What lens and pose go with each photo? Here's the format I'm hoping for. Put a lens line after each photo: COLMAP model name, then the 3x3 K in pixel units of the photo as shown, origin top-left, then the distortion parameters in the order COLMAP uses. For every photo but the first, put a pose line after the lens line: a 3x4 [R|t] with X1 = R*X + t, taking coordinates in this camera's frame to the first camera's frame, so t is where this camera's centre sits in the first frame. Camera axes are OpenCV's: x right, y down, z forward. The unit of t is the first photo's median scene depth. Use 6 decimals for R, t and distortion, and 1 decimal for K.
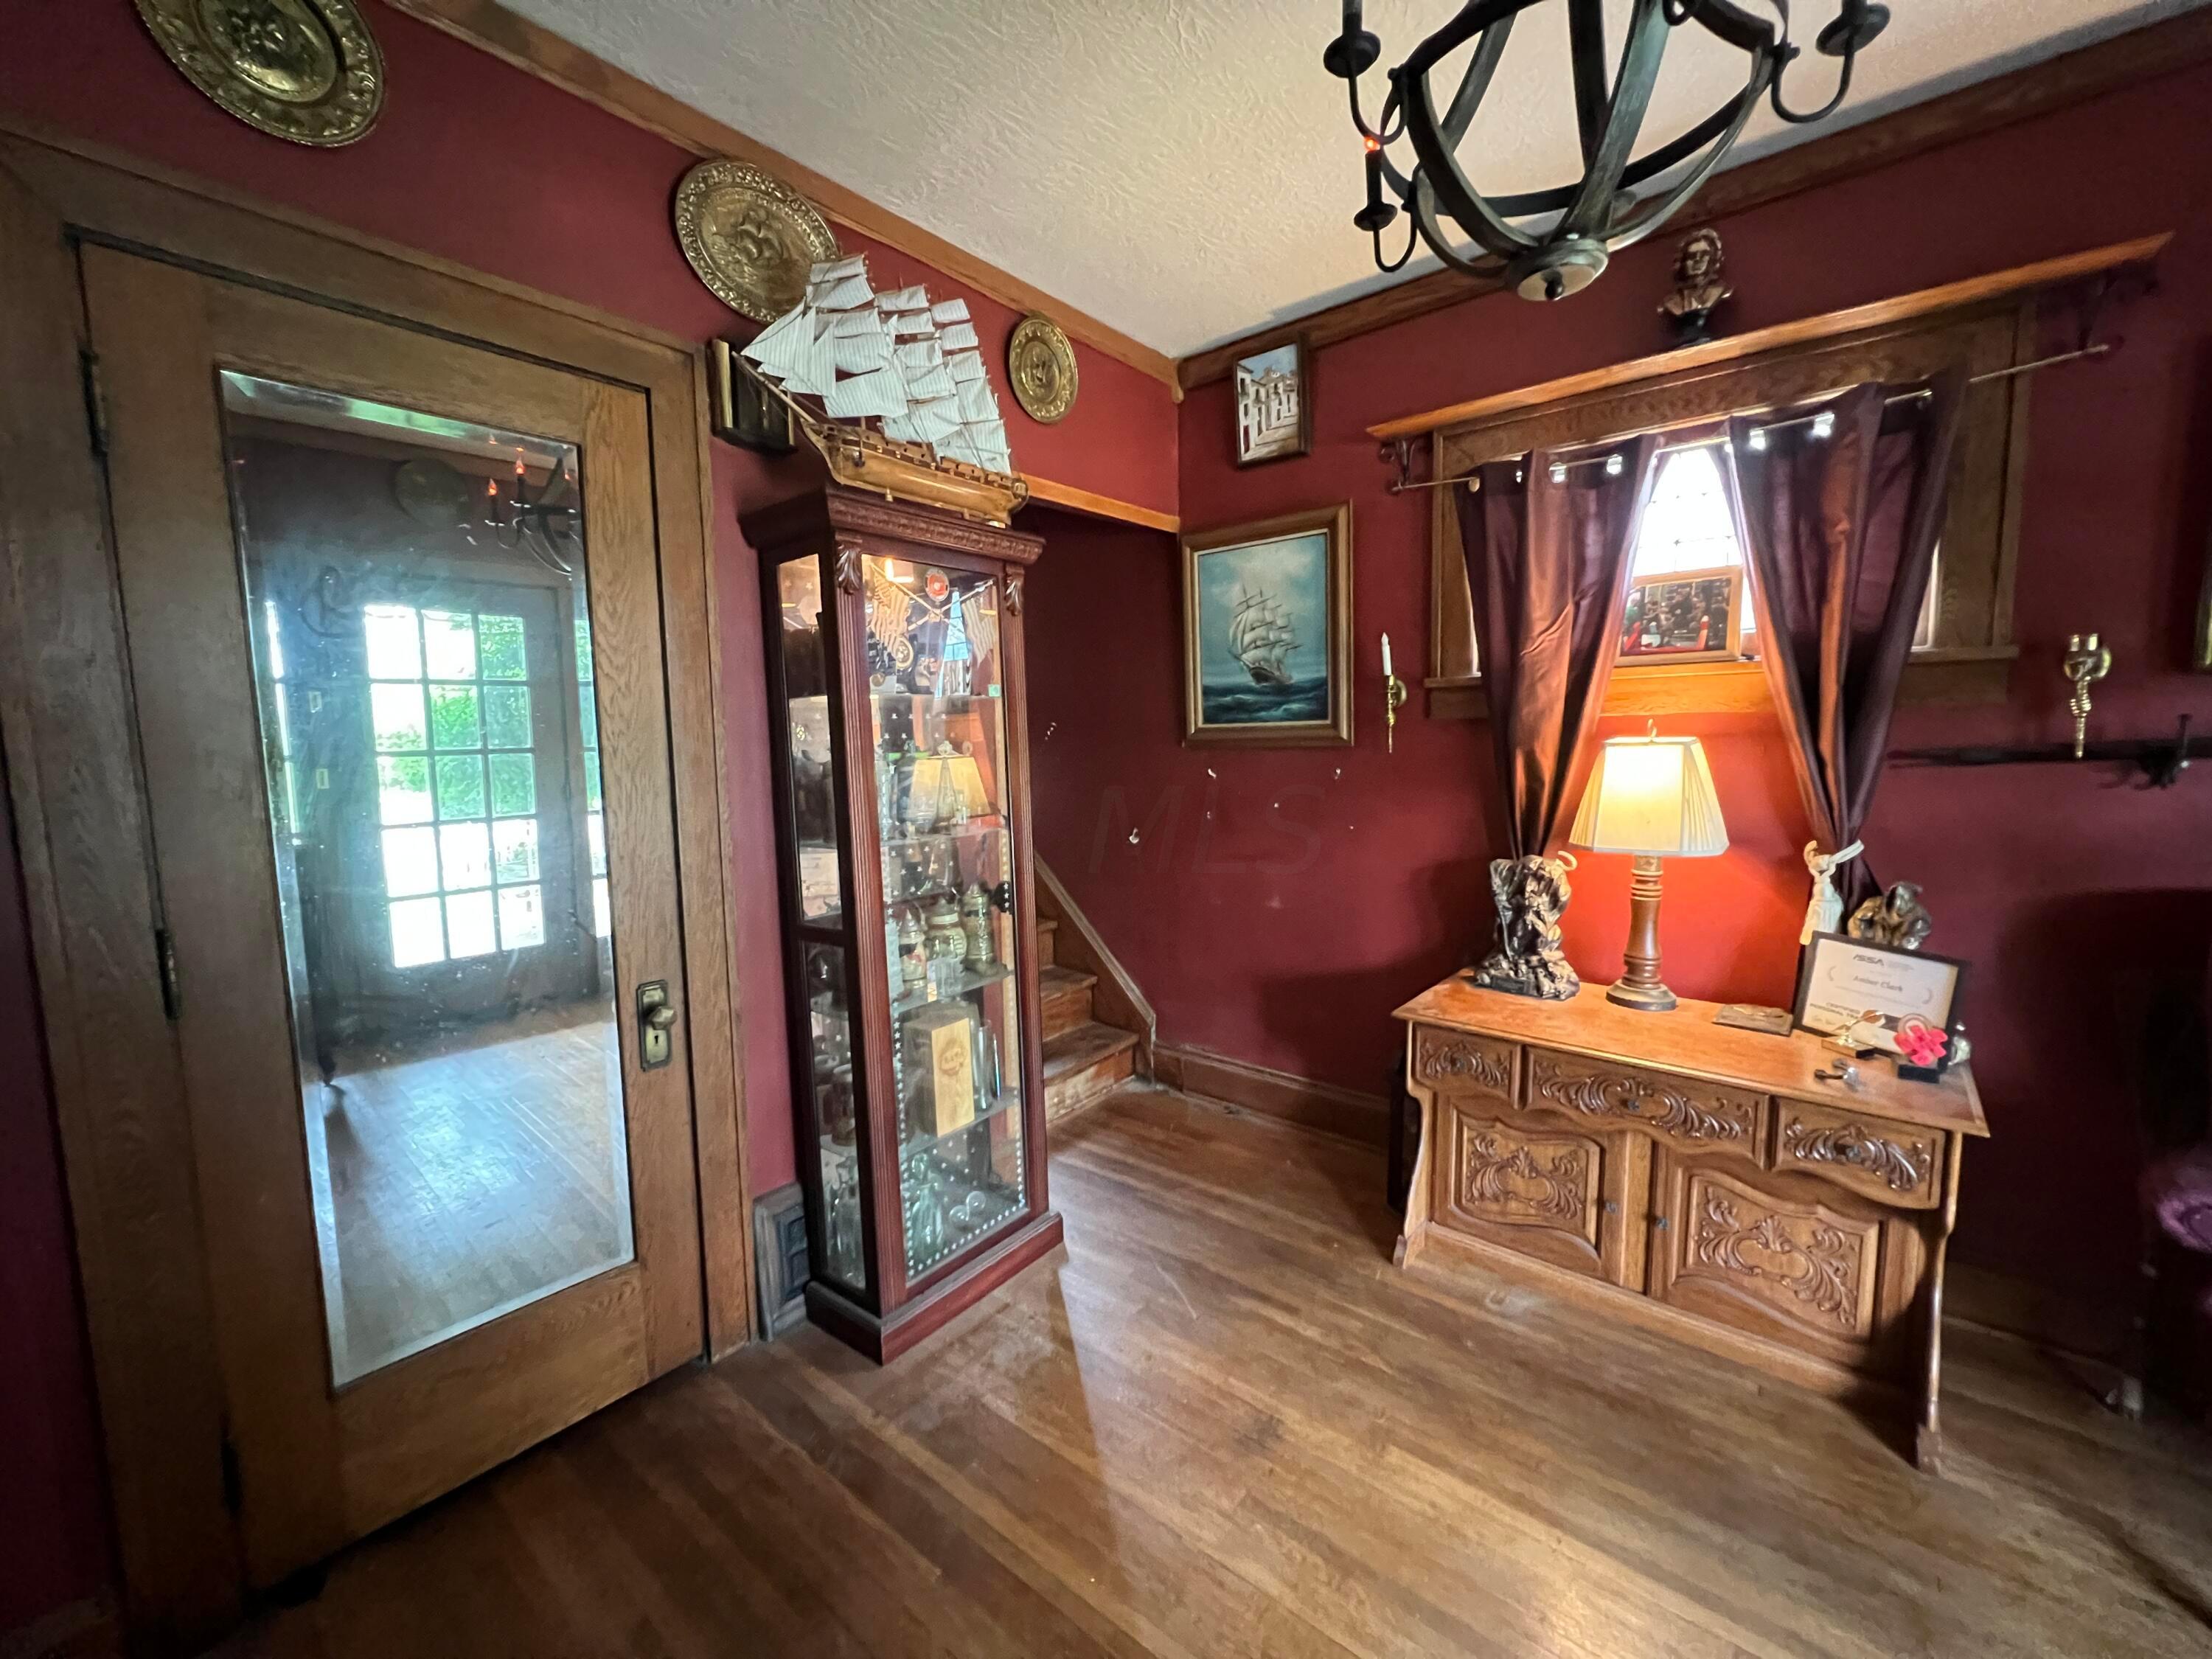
lens RADIAL K [[885.0, 0, 1106.4], [0, 885.0, 828.6], [0, 0, 1]] dist [-0.000150, 0.000153]
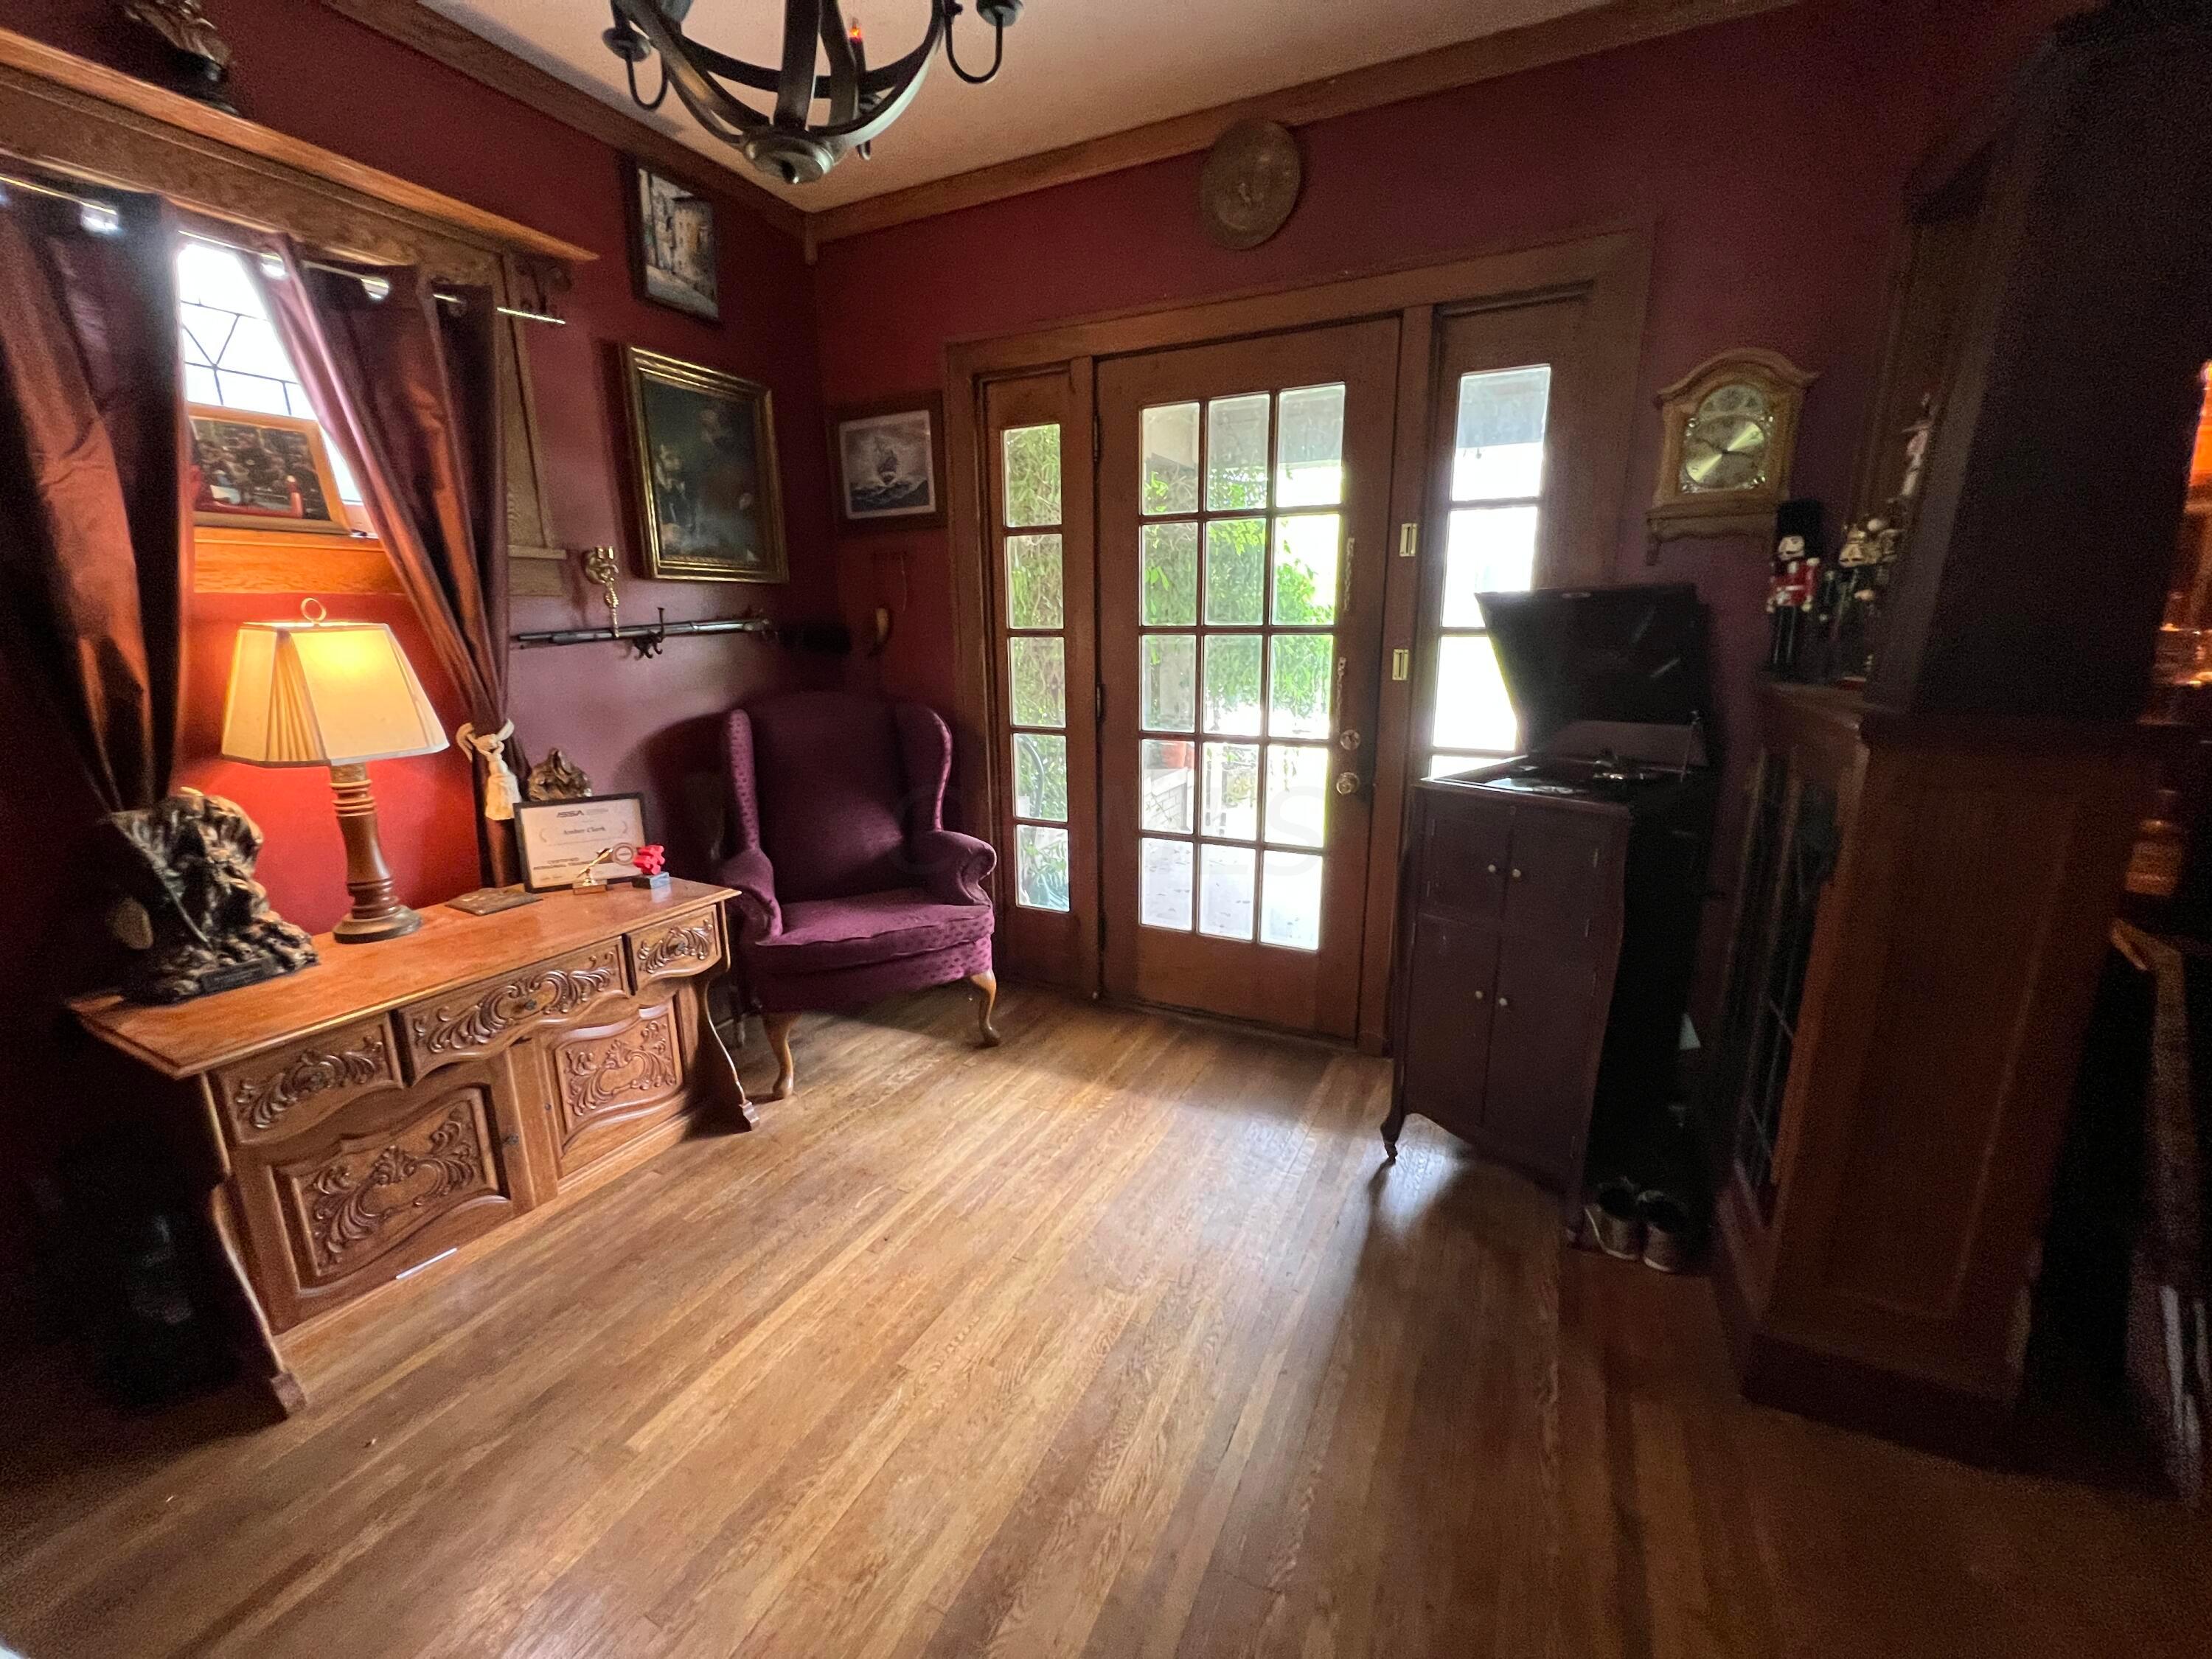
lens RADIAL K [[885.0, 0, 1104.1], [0, 885.0, 826.0], [0, 0, 1]] dist [-0.000150, 0.000153]
pose [[-0.225756, -0.207597, 0.951807, -0.375298], [0.110301, 0.965301, 0.236702, -0.032705], [-0.967919, 0.158422, -0.195024, 0.478334]]
